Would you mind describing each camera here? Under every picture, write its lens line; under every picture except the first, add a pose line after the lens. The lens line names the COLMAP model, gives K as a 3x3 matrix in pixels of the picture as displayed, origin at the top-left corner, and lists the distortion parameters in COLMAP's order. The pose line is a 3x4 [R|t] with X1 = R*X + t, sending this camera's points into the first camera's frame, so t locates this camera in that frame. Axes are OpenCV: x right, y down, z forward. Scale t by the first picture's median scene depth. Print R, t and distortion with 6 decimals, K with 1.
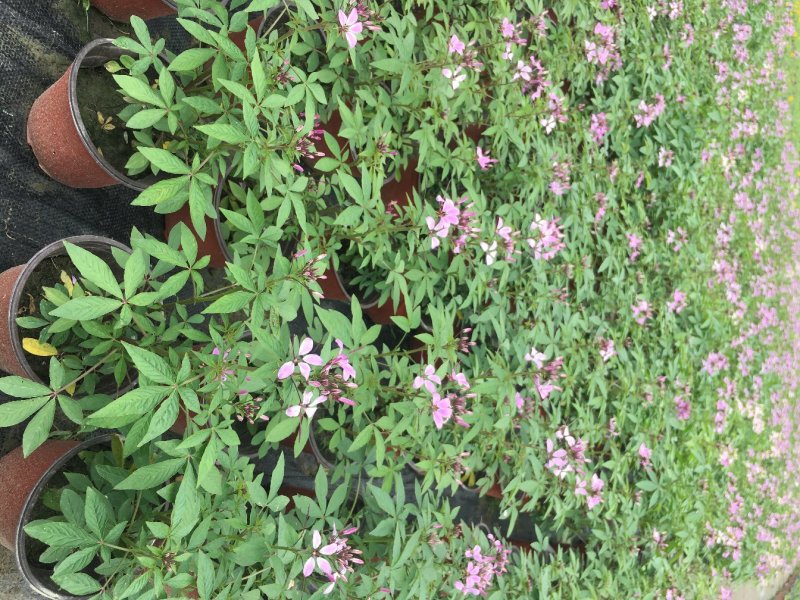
lens RADIAL K [[698.0, 0, 400.4], [0, 698.0, 299.5], [0, 0, 1]] dist [0.032865, -0.021786]
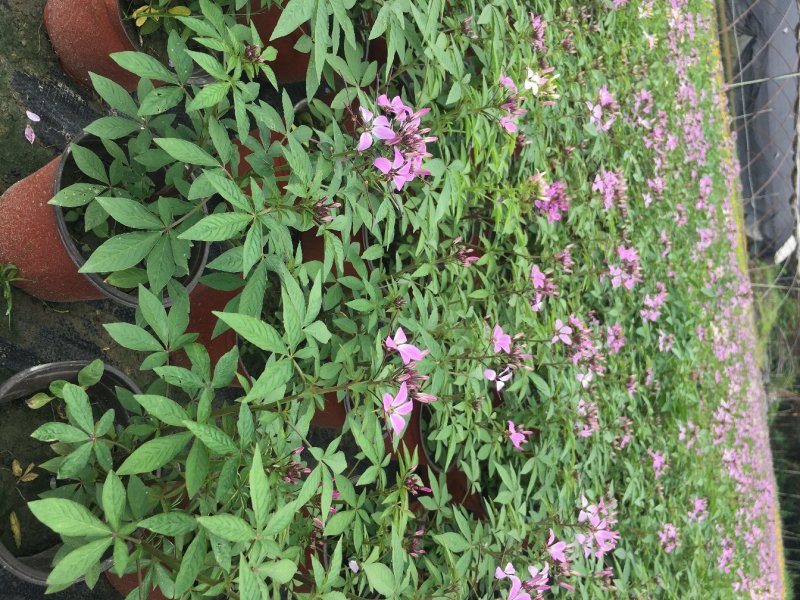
lens RADIAL K [[698.0, 0, 399.4], [0, 698.0, 301.3], [0, 0, 1]] dist [0.032865, -0.021786]
pose [[0.997542, -0.012972, 0.068858, -0.068056], [0.023167, 0.988504, -0.149408, -0.233283], [-0.066128, 0.150636, 0.986375, 0.190274]]
